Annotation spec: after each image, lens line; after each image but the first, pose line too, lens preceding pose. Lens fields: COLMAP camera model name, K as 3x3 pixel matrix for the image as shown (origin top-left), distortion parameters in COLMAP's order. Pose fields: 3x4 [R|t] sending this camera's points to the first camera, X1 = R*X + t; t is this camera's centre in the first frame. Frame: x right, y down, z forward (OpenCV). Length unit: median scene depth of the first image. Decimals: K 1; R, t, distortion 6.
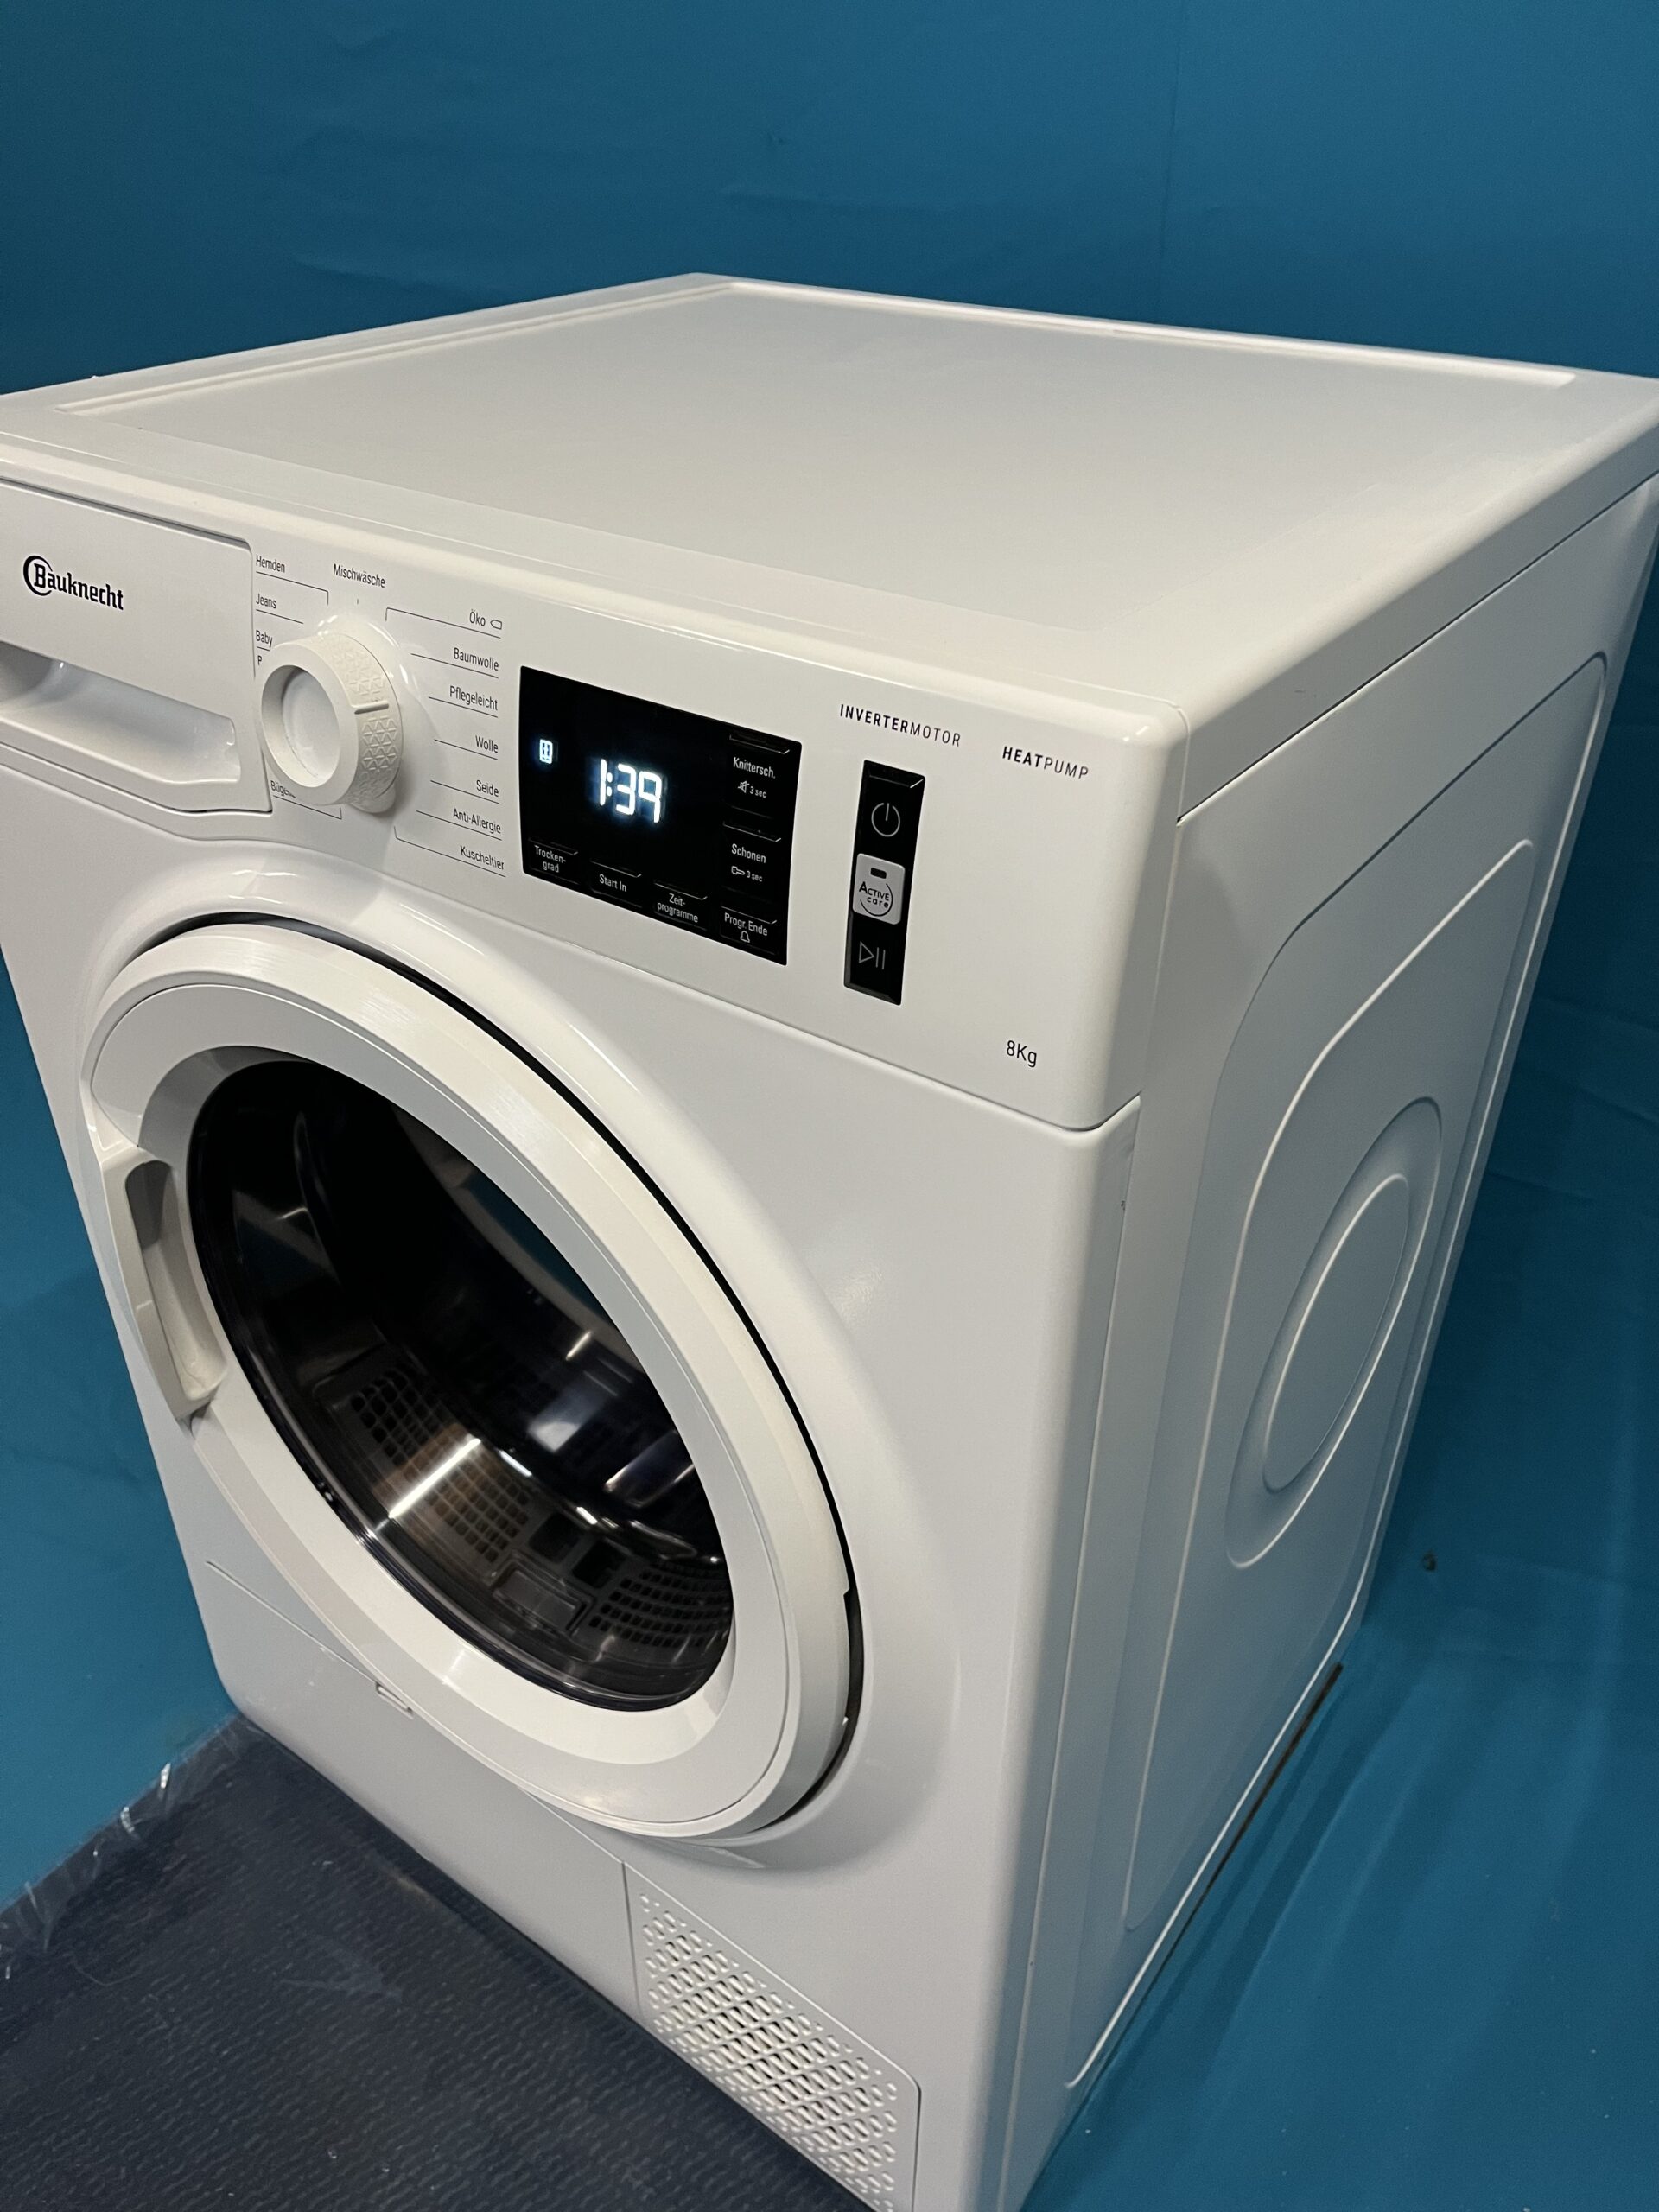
lens RADIAL K [[1698.8, 0, 822.4], [0, 1698.8, 1119.1], [0, 0, 1]] dist [0.042556, -0.077140]
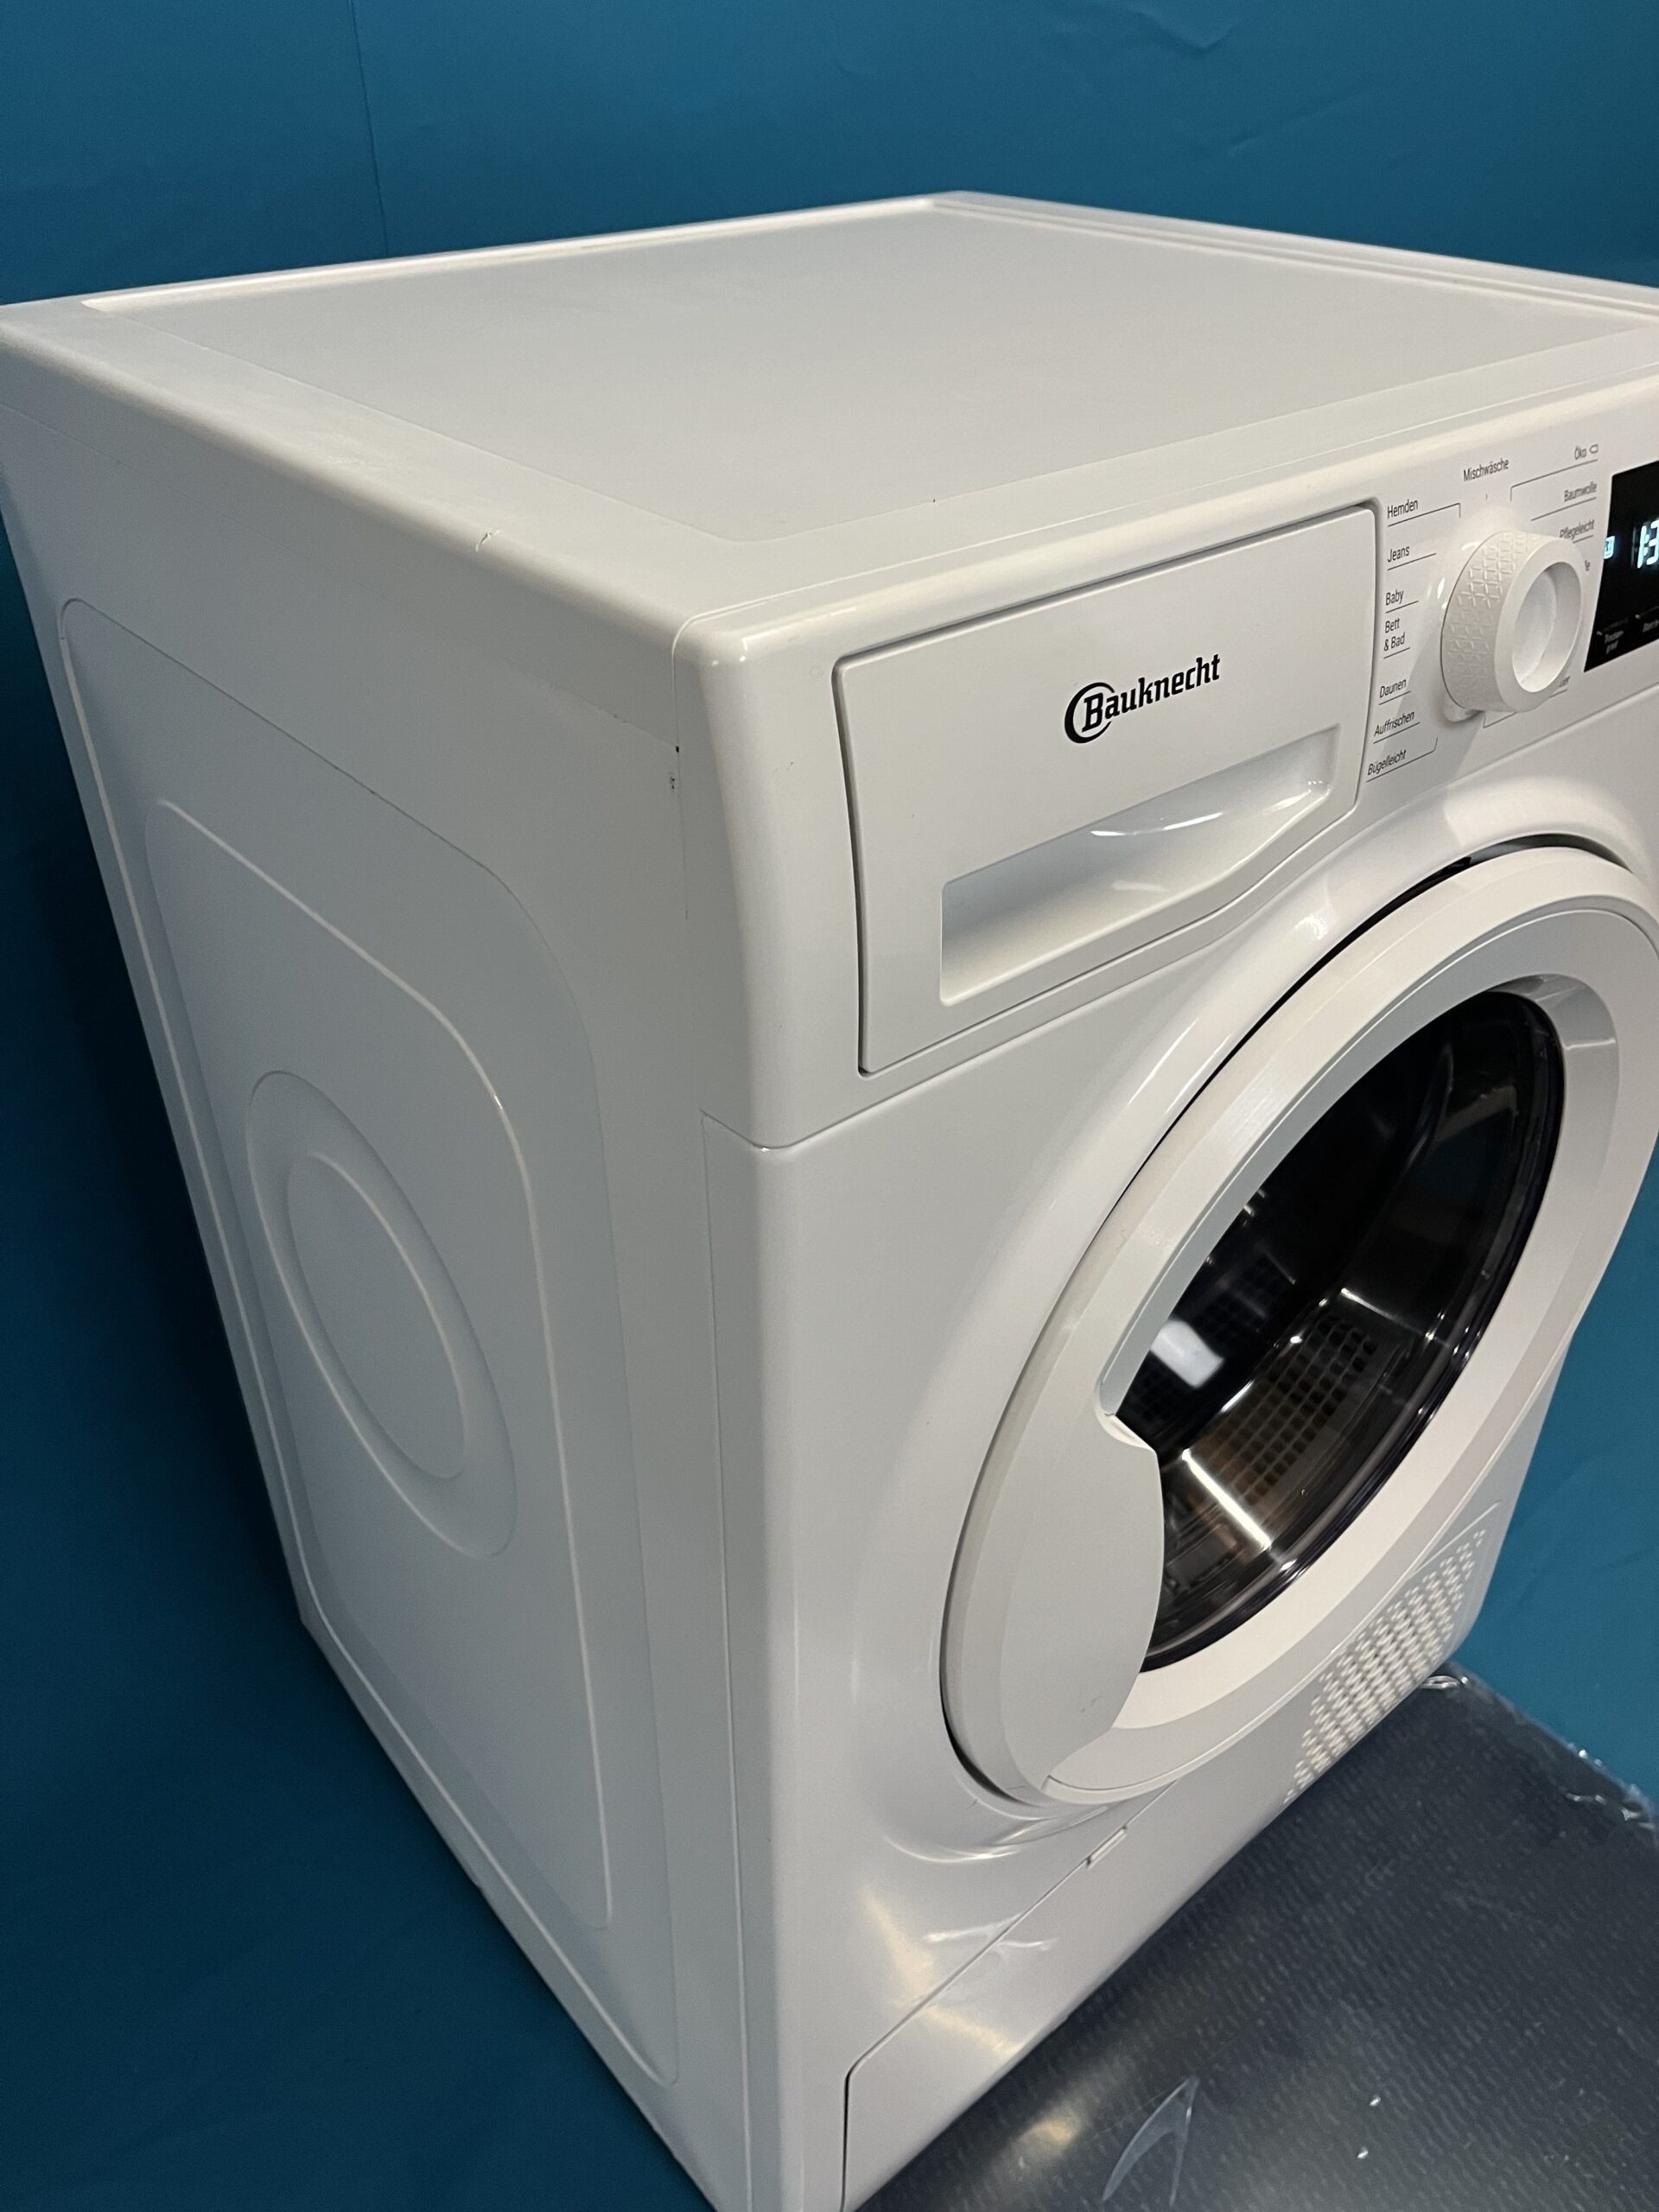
lens RADIAL K [[1698.8, 0, 822.4], [0, 1698.8, 1119.1], [0, 0, 1]] dist [0.042556, -0.077140]
pose [[0.228396, -0.558567, 0.797395, -1.115294], [0.538636, 0.754768, 0.374427, -0.507667], [-0.810991, 0.343988, 0.473251, 0.820113]]
